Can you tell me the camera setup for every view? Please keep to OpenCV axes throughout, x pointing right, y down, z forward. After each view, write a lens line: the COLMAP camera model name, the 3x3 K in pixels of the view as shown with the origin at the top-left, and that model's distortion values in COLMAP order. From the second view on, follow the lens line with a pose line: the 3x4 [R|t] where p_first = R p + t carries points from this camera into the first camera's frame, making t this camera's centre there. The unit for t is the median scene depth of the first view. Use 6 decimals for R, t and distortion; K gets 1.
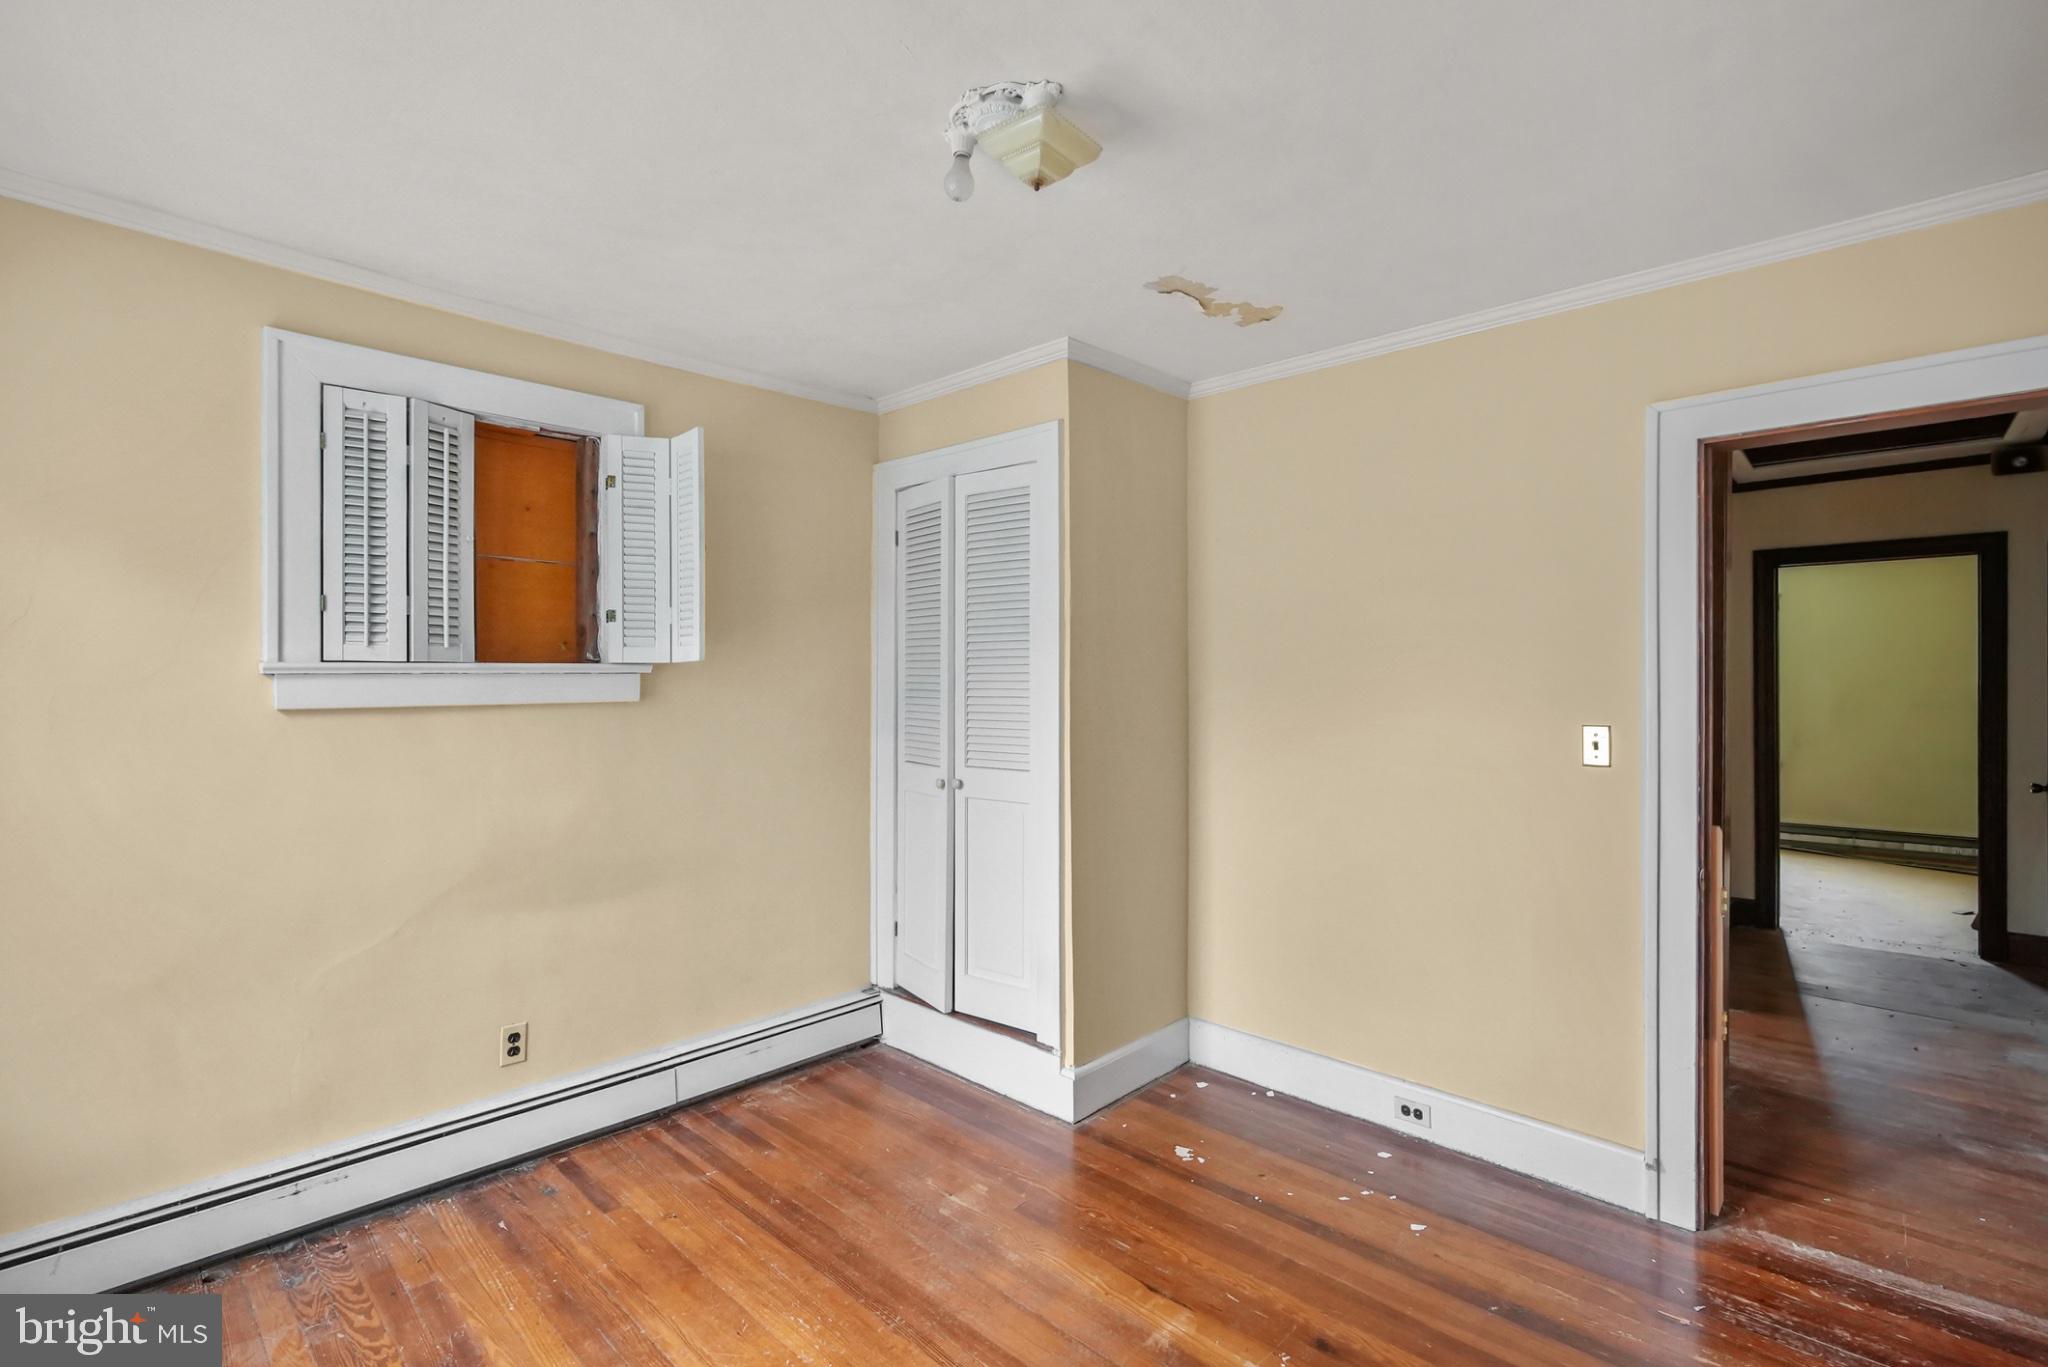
lens RADIAL K [[969.4, 0, 1021.4], [0, 969.4, 674.9], [0, 0, 1]] dist [0.001530, 0.001344]
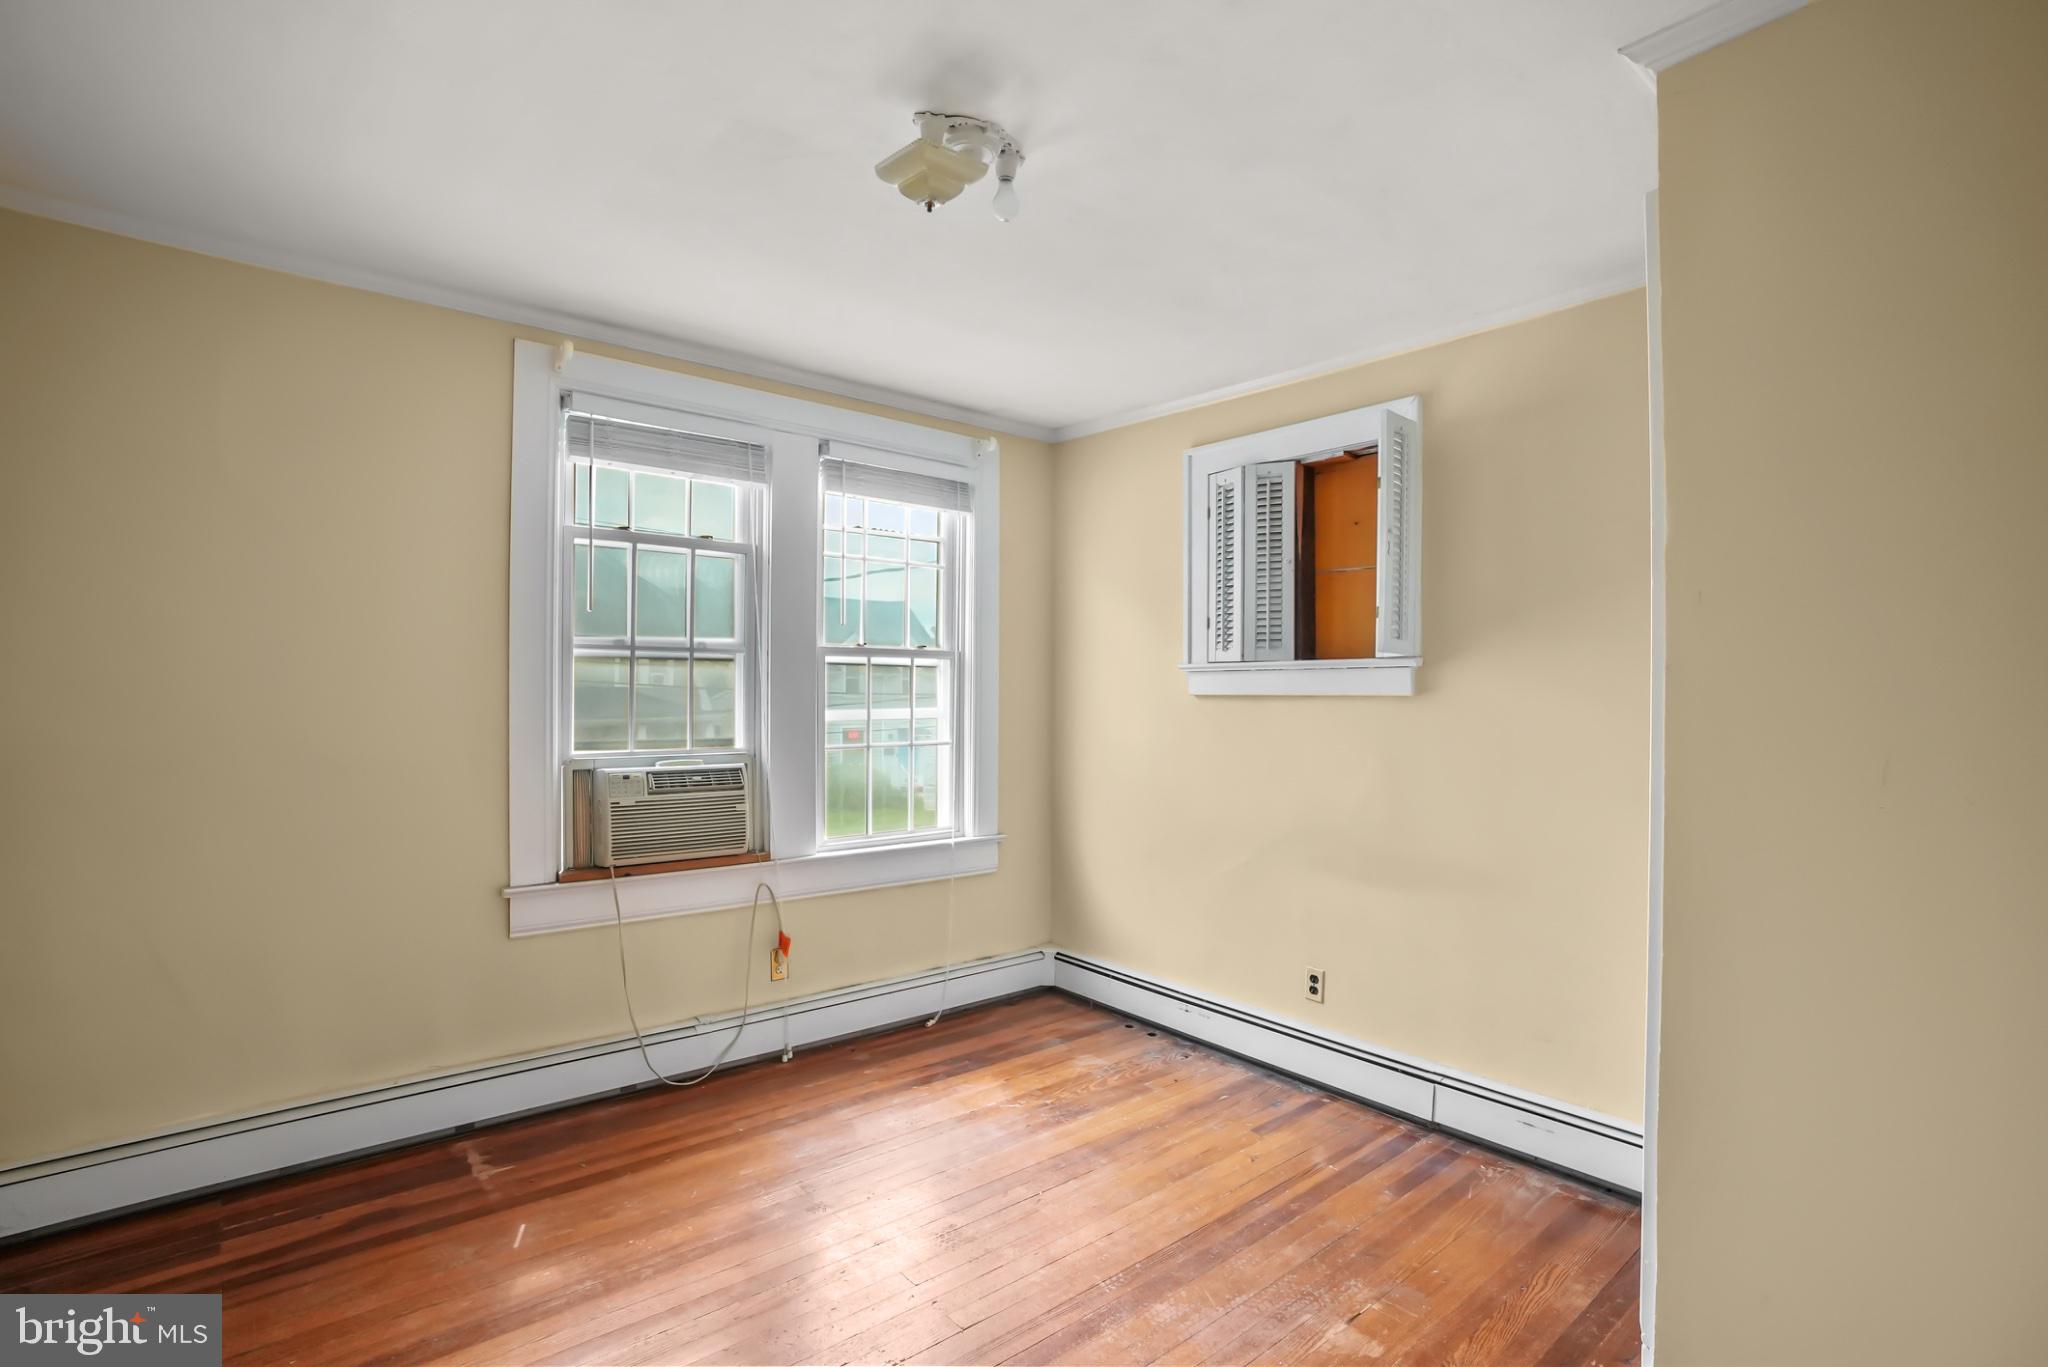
lens RADIAL K [[969.4, 0, 1021.1], [0, 969.4, 692.7], [0, 0, 1]] dist [0.001530, 0.001344]
pose [[-0.099955, 0.003437, -0.994986, 0.701319], [0.001016, 0.999994, 0.003352, 0.023154], [0.994991, -0.000676, -0.099958, 0.783038]]
